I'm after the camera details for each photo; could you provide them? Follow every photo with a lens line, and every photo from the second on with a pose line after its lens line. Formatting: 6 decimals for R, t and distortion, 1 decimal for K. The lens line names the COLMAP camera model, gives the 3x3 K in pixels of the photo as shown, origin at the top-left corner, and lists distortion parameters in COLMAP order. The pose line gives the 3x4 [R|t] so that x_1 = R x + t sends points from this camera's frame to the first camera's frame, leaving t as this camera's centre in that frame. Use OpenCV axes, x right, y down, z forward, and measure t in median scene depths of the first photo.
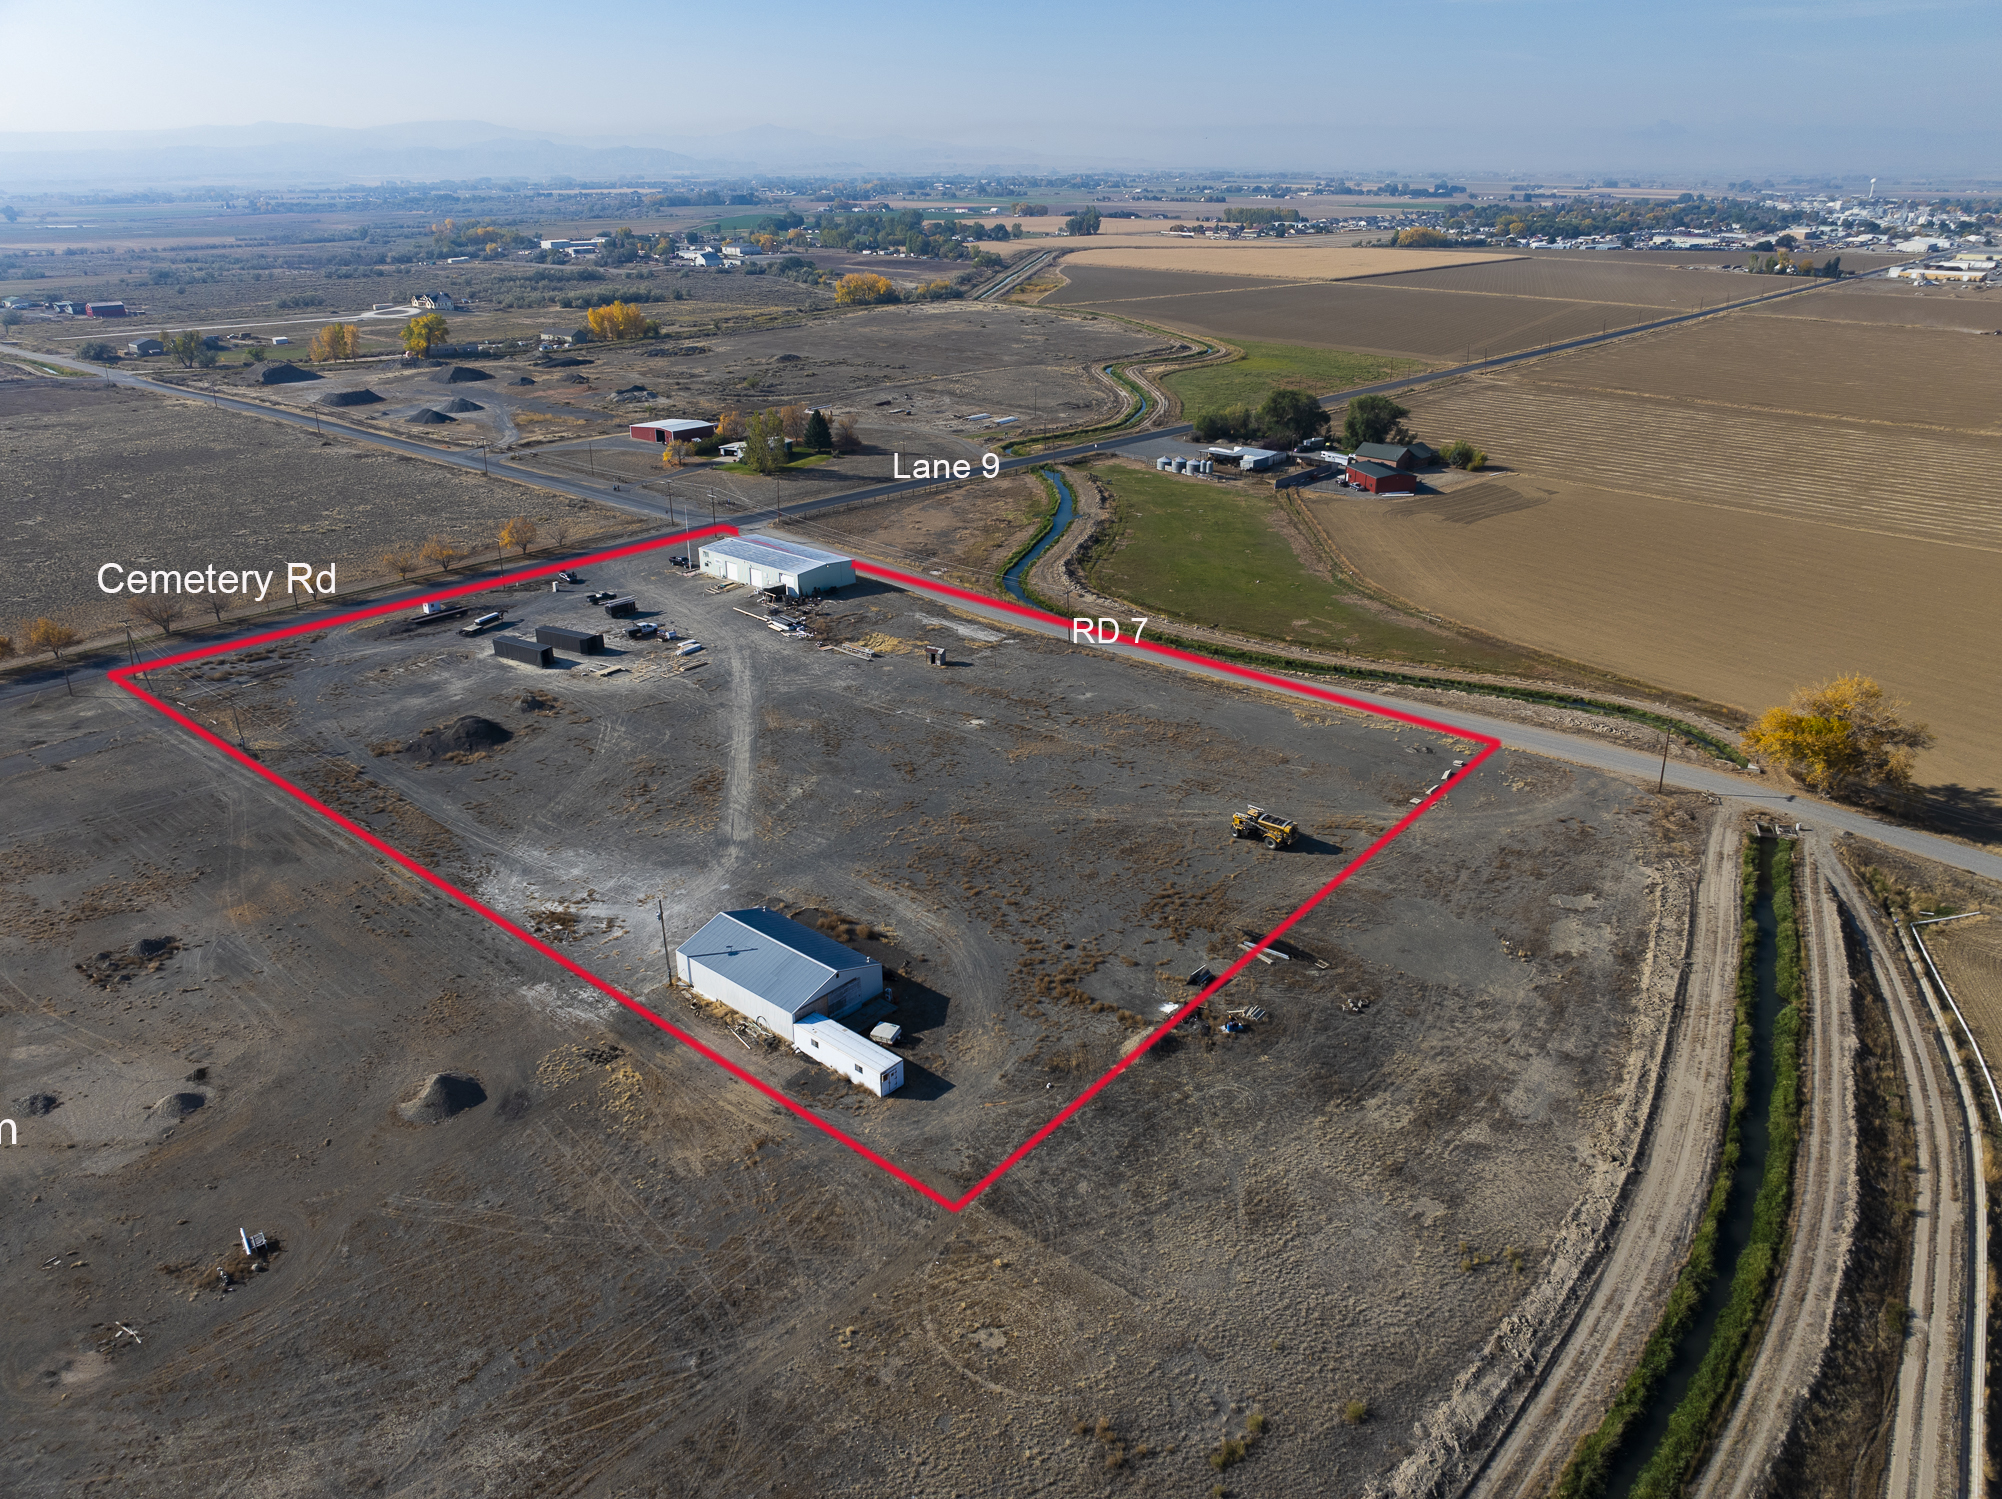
lens RADIAL K [[1409.6, 0, 1012.8], [0, 1409.6, 735.0], [0, 0, 1]] dist [-0.031405, -0.009128]
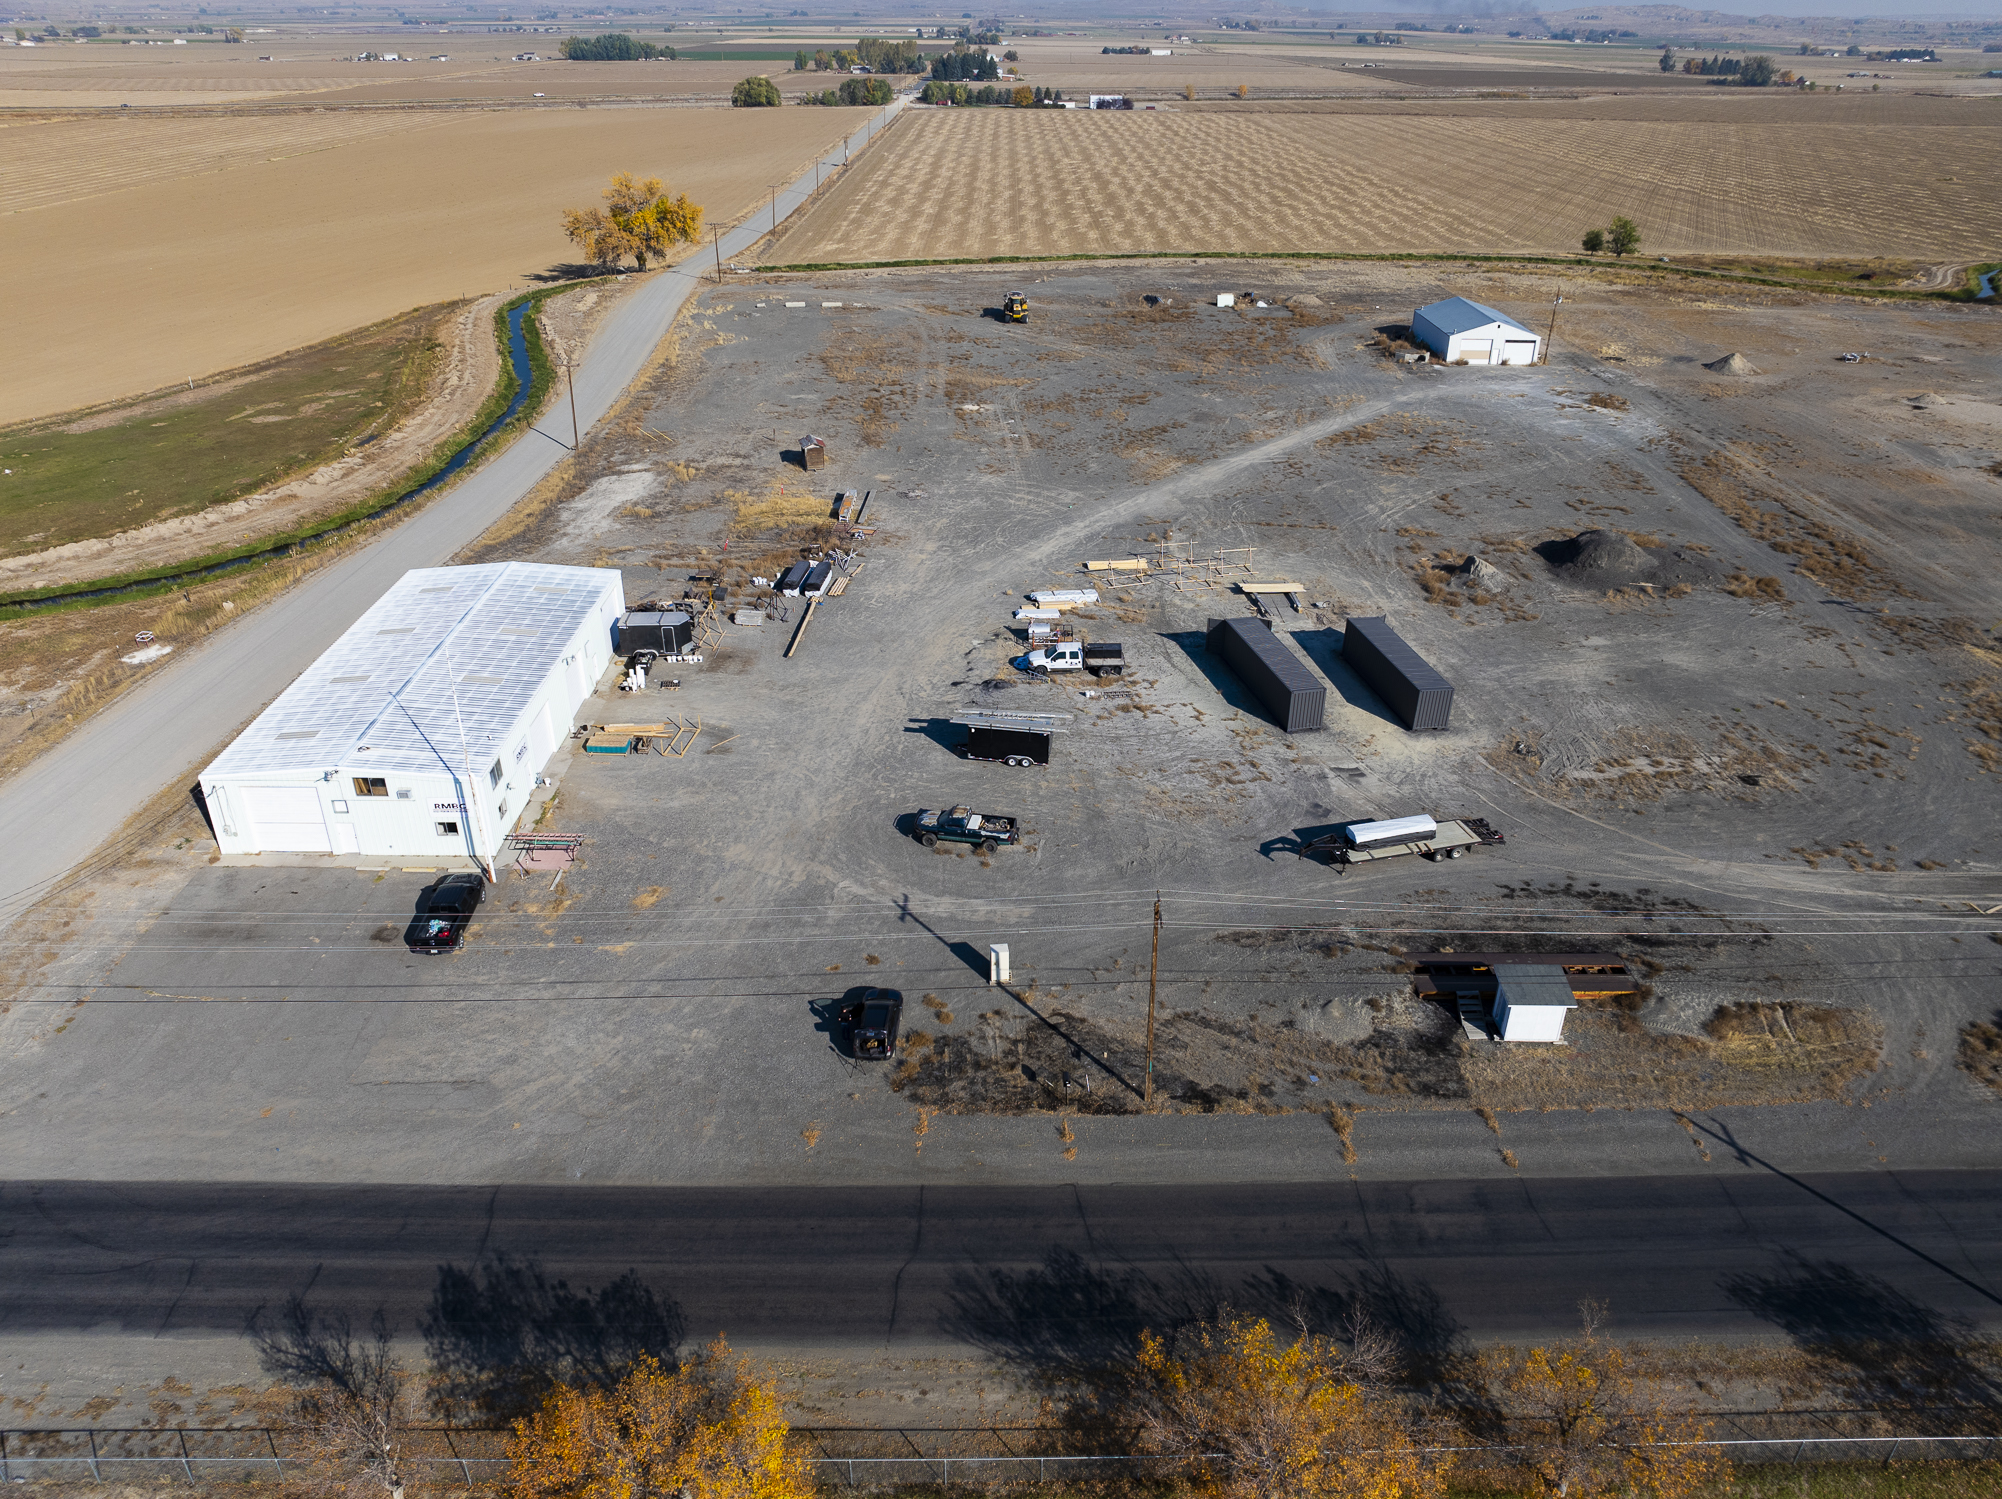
lens RADIAL K [[1409.6, 0, 1009.1], [0, 1409.6, 745.6], [0, 0, 1]] dist [-0.031405, -0.009128]
pose [[-0.653782, -0.361566, 0.664710, -0.628067], [0.277276, 0.702877, 0.655044, -0.384126], [-0.704051, 0.612564, -0.359275, 1.408036]]
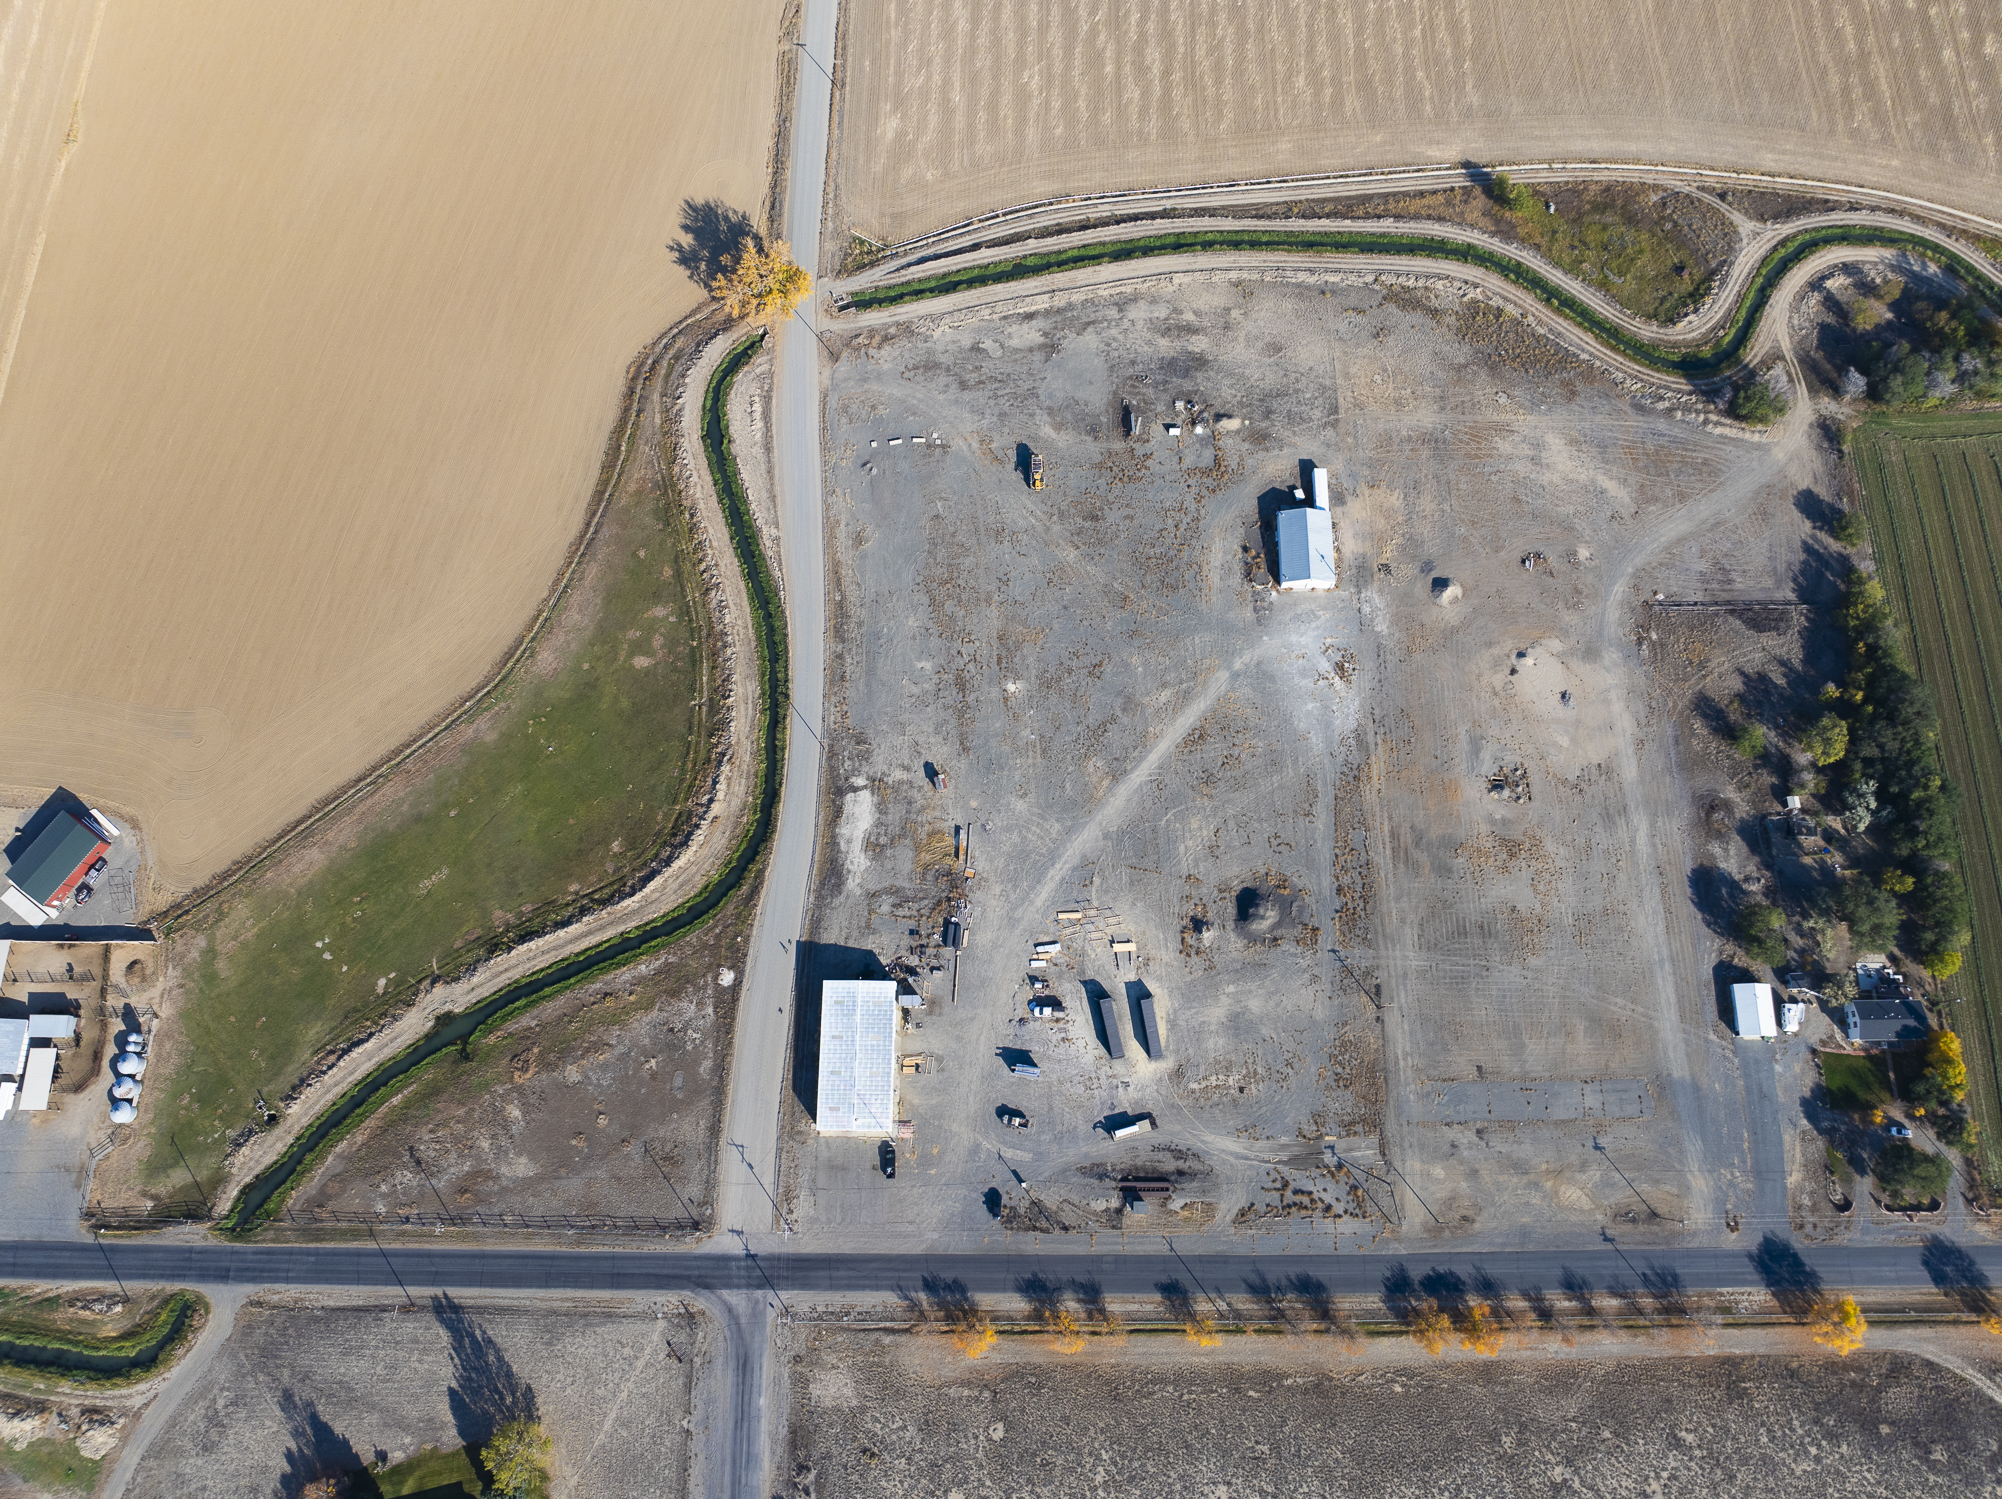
lens RADIAL K [[1409.6, 0, 1011.6], [0, 1409.6, 749.4], [0, 0, 1]] dist [-0.031405, -0.009128]
pose [[-0.643732, -0.732262, 0.222264, -0.417443], [0.290120, 0.035234, 0.956341, -1.478423], [-0.708124, 0.680111, 0.189763, 0.780296]]
